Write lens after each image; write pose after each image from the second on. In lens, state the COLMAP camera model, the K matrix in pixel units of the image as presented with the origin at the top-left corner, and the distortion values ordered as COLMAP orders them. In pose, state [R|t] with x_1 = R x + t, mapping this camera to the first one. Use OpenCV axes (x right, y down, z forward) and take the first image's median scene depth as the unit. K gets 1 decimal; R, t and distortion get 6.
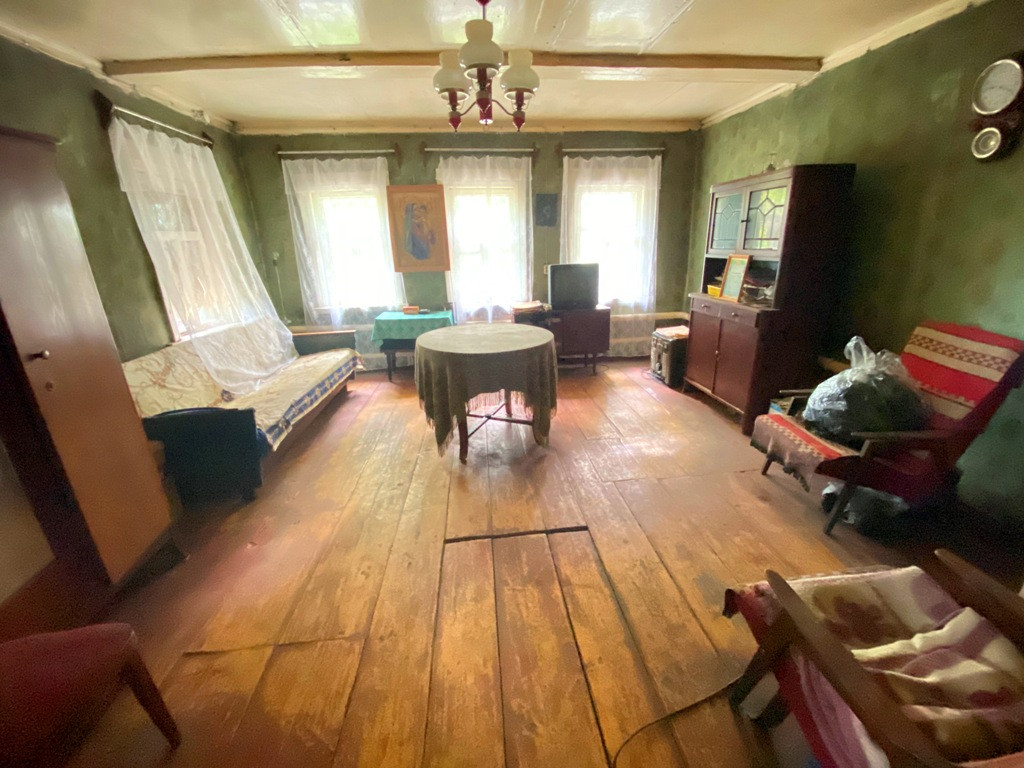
lens RADIAL K [[417.5, 0, 512.0], [0, 417.5, 384.0], [0, 0, 1]] dist [-0.031039, -0.000482]
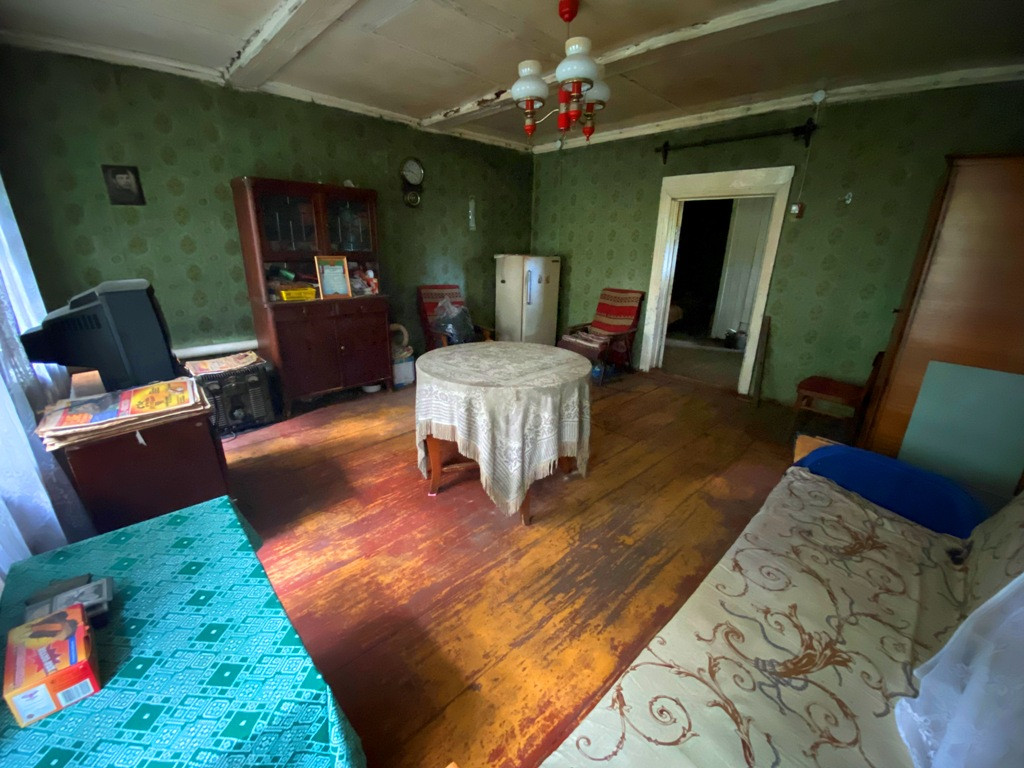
lens RADIAL K [[417.5, 0, 512.0], [0, 417.5, 384.0], [0, 0, 1]] dist [-0.031039, -0.000482]
pose [[-0.613241, -0.236214, 0.753749, -0.617692], [0.246812, 0.849159, 0.466918, -0.401030], [-0.750346, 0.472368, -0.462439, 1.255381]]
